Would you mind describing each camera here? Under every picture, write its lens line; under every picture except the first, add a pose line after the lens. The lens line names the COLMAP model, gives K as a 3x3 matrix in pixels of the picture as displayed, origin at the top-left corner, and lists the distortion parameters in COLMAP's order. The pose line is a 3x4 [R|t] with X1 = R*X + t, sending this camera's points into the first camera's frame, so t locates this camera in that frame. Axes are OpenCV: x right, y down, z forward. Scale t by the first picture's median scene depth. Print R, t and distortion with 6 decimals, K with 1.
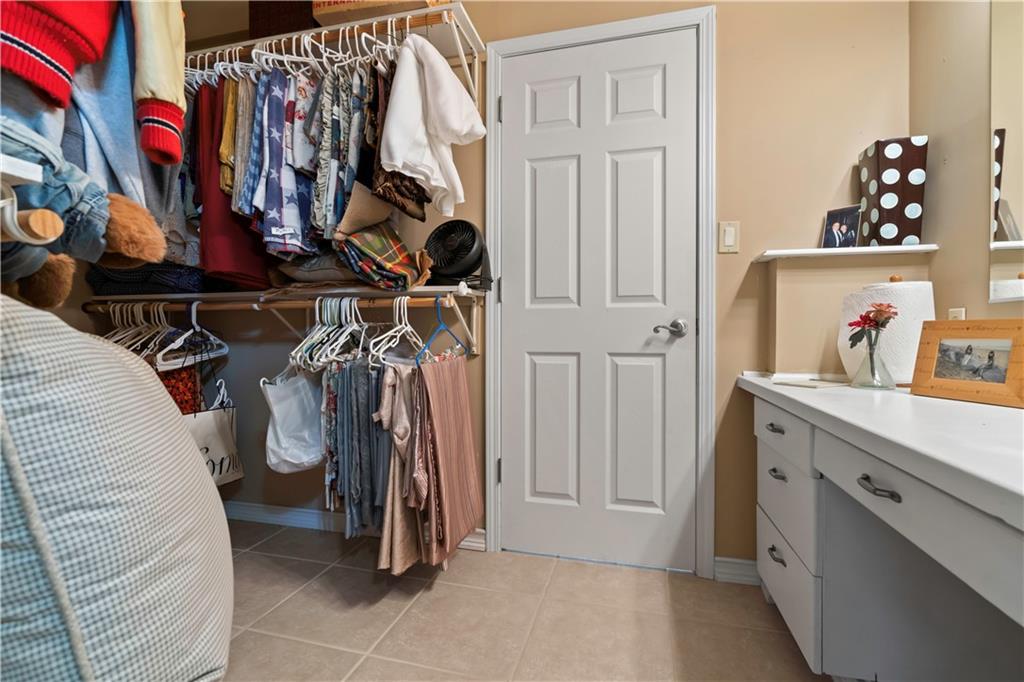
lens RADIAL K [[471.3, 0, 516.6], [0, 471.3, 343.1], [0, 0, 1]] dist [-0.001185, 0.000624]
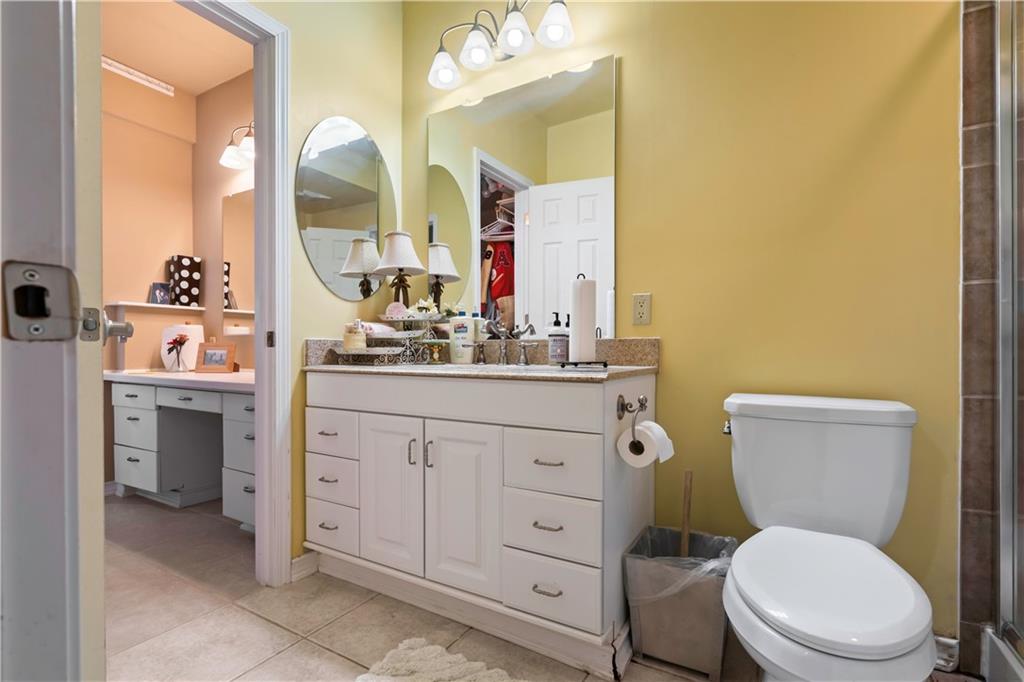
lens RADIAL K [[471.3, 0, 516.7], [0, 471.3, 350.6], [0, 0, 1]] dist [-0.001185, 0.000624]
pose [[0.271310, 0.004221, 0.962483, -0.834254], [0.013369, 0.999877, -0.008153, 0.028769], [-0.962399, 0.015079, 0.271220, -0.999821]]
